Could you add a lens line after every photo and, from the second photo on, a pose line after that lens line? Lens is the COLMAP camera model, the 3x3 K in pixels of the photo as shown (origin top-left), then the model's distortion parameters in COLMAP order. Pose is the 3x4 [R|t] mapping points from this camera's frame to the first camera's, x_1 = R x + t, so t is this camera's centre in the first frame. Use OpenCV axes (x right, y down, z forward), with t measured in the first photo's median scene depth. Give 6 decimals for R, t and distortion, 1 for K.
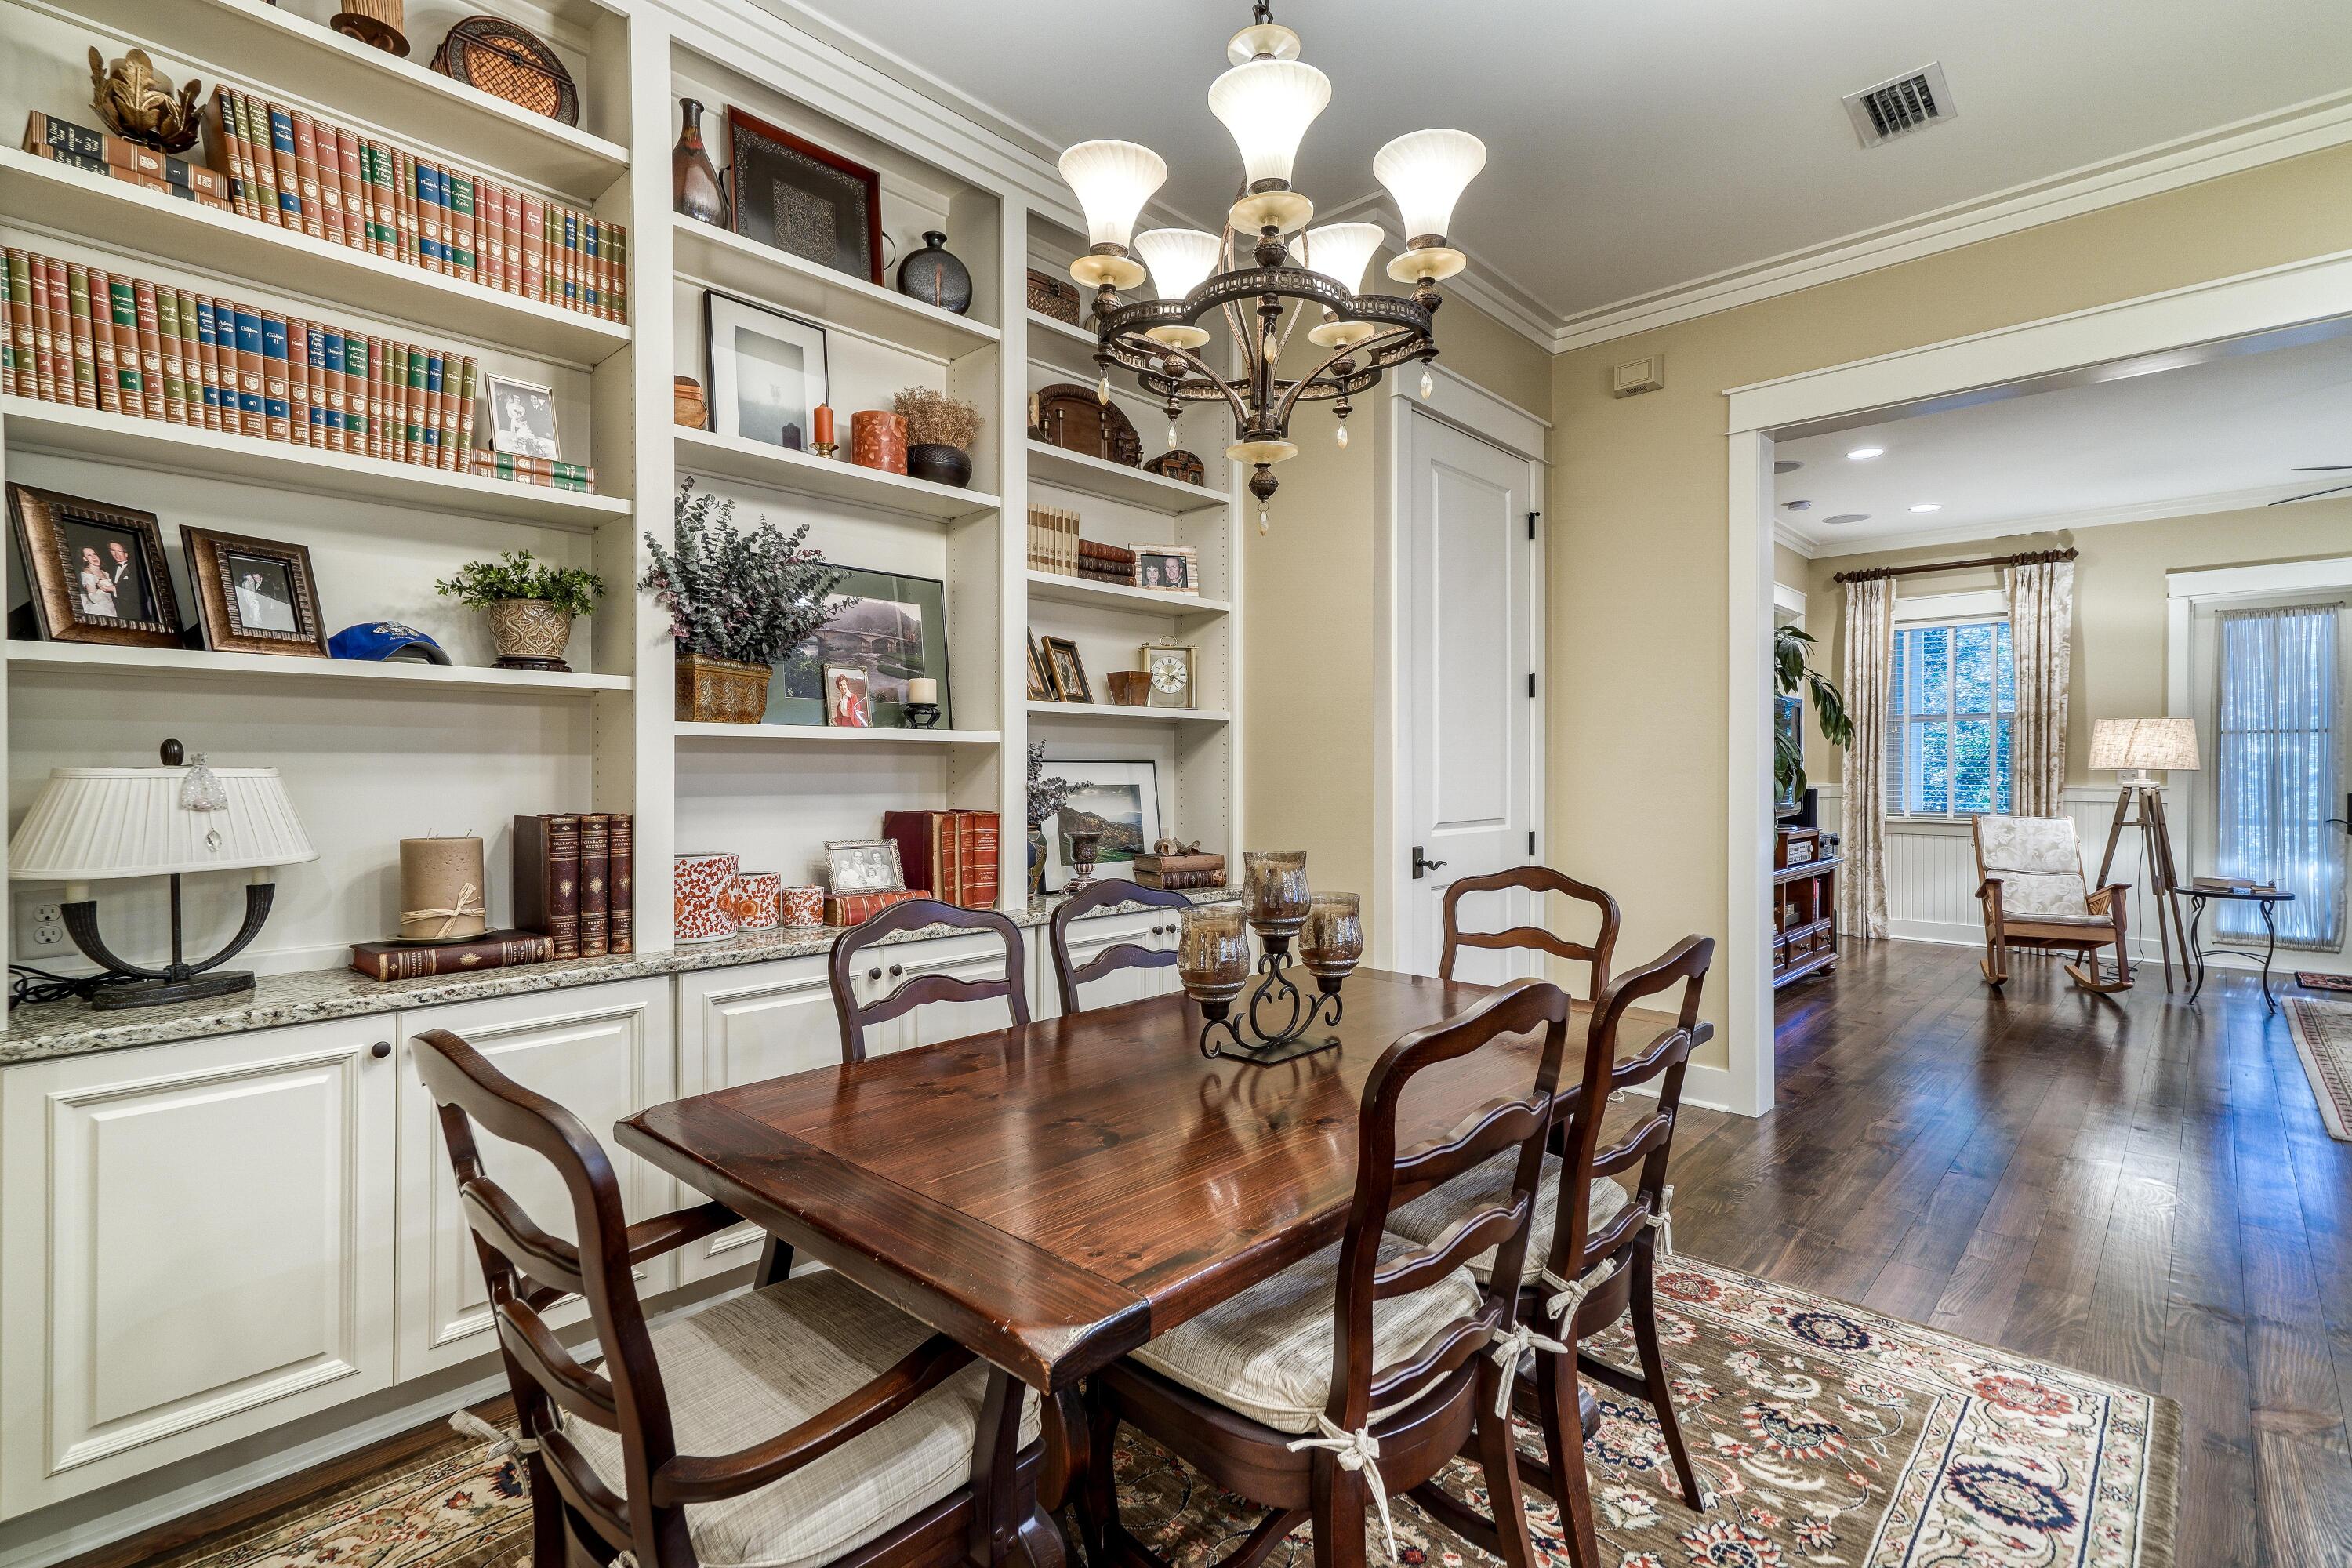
lens RADIAL K [[1079.6, 0, 1160.5], [0, 1079.6, 772.9], [0, 0, 1]] dist [-0.000326, 0.012739]
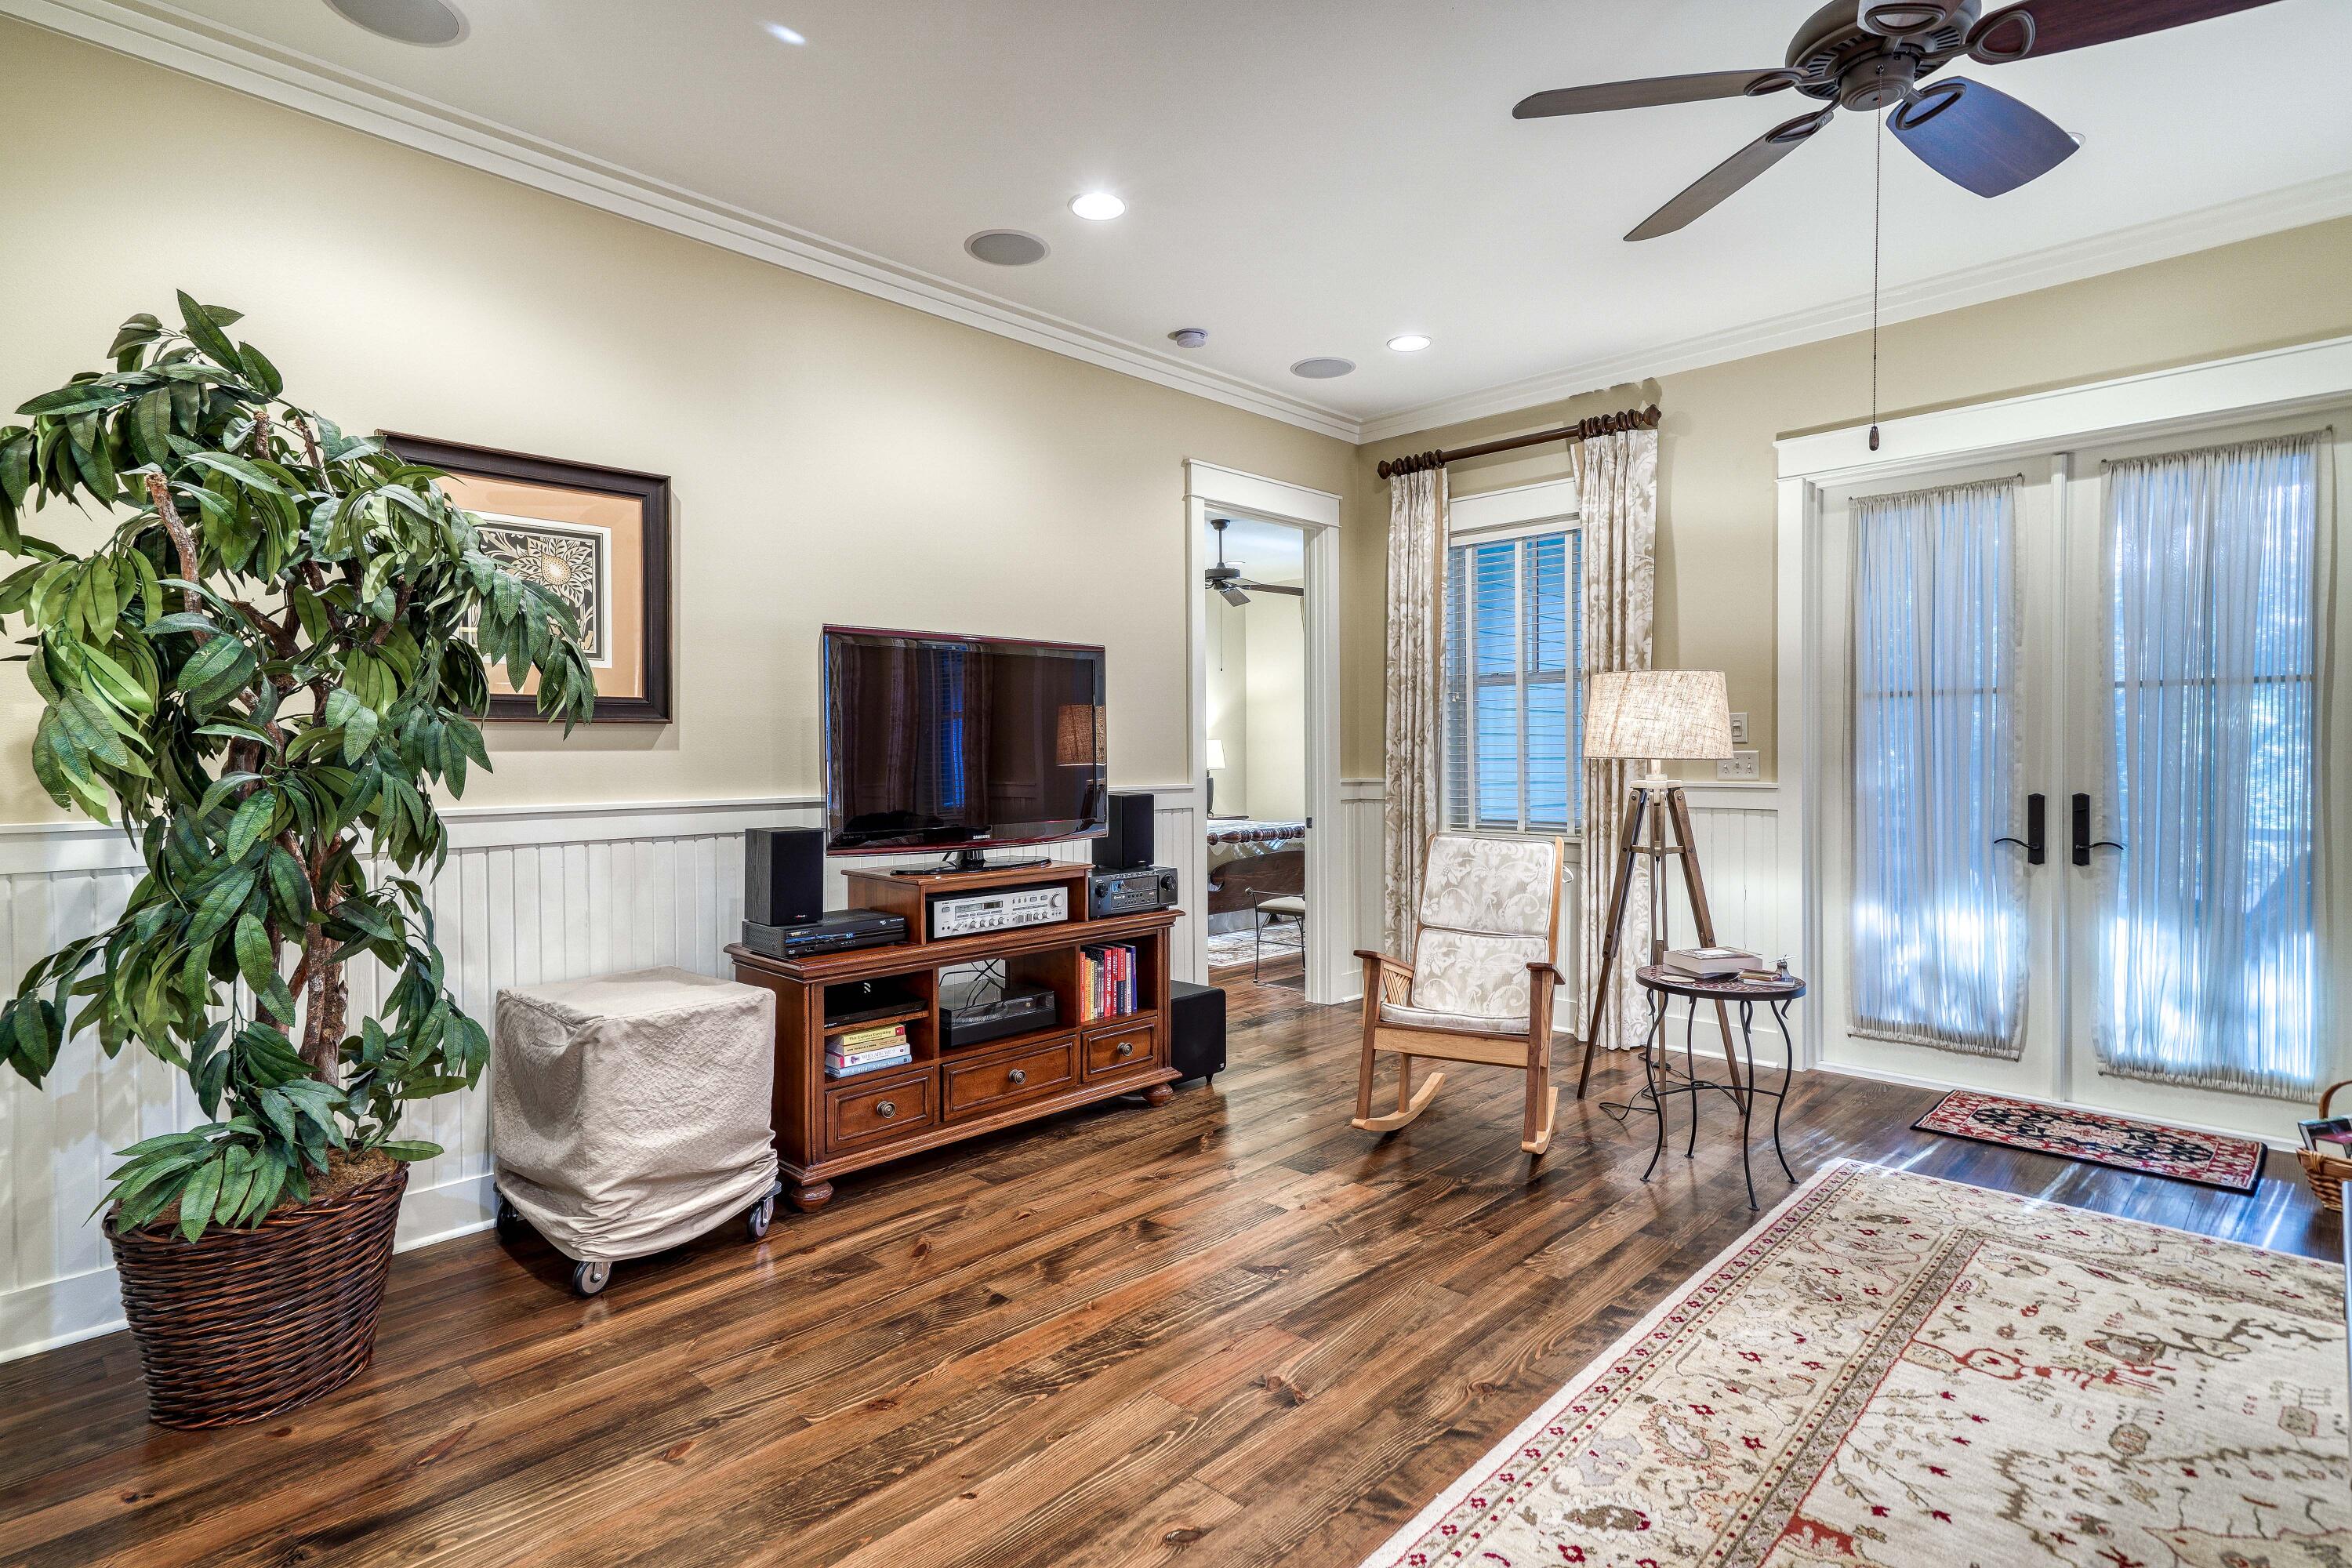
lens RADIAL K [[1165.6, 0, 1132.4], [0, 1165.6, 759.1], [0, 0, 1]] dist [0.027660, 0.001495]
pose [[0.999754, -0.009967, -0.019839, 1.403110], [0.009961, 0.999950, -0.000403, -0.011923], [0.019842, 0.000206, 0.999803, 0.797600]]
